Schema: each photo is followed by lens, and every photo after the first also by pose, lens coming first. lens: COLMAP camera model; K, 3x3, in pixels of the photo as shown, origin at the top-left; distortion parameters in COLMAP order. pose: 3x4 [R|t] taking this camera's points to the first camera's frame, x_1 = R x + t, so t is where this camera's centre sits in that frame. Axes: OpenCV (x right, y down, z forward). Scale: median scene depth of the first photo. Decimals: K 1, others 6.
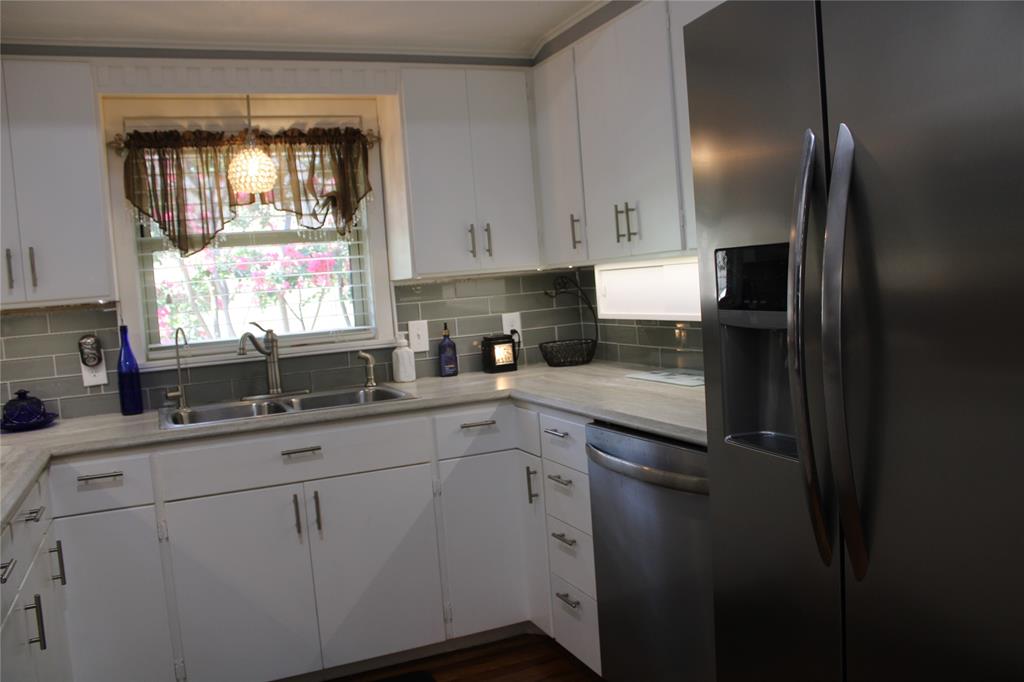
lens RADIAL K [[853.9, 0, 512.0], [0, 853.9, 341.0], [0, 0, 1]] dist [-0.162234, 0.144352]
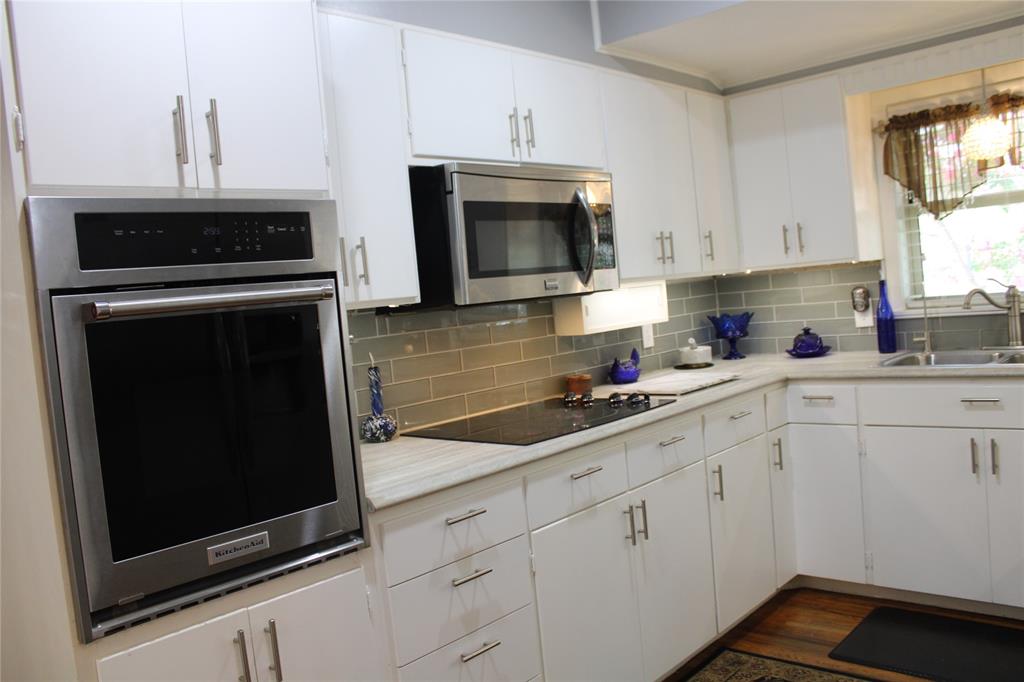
lens RADIAL K [[853.9, 0, 512.0], [0, 853.9, 341.0], [0, 0, 1]] dist [-0.162234, 0.144352]
pose [[0.406490, 0.083287, -0.909851, 0.421312], [0.000101, 0.995832, 0.091203, -0.039804], [0.913655, -0.037165, 0.404787, 0.007199]]
